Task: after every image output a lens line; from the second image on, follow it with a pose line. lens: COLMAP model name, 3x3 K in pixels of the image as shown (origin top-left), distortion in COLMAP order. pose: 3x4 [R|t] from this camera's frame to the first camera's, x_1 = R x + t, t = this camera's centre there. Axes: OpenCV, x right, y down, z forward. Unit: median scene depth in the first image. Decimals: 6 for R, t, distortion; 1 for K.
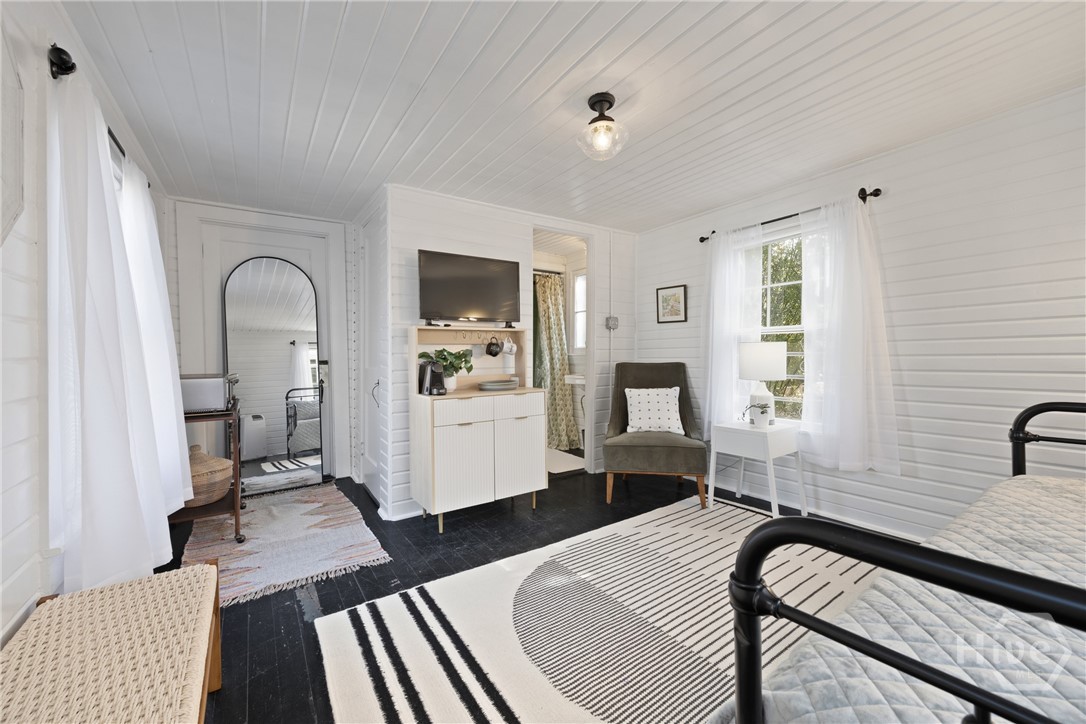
lens RADIAL K [[428.5, 0, 544.1], [0, 428.5, 361.0], [0, 0, 1]] dist [0.001196, 0.000619]
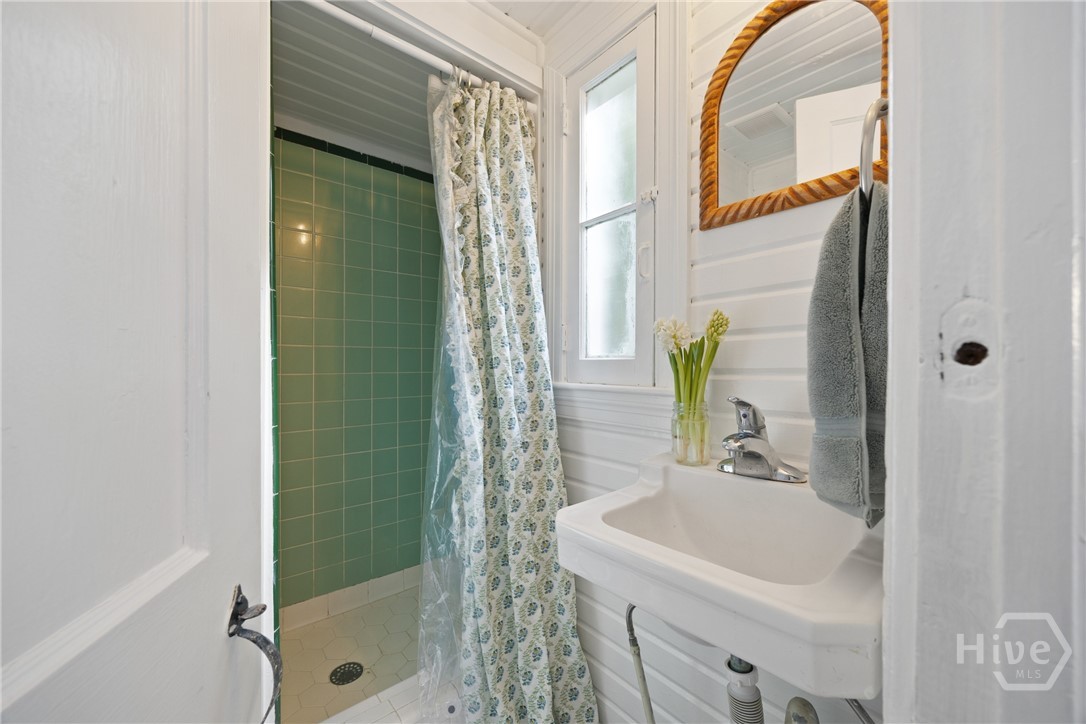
lens RADIAL K [[428.5, 0, 545.2], [0, 428.5, 364.2], [0, 0, 1]] dist [0.001196, 0.000619]
pose [[0.995771, -0.001557, 0.091855, 0.025906], [0.002950, 0.999883, -0.015029, -0.024067], [-0.091821, 0.015236, 0.995659, 0.743973]]
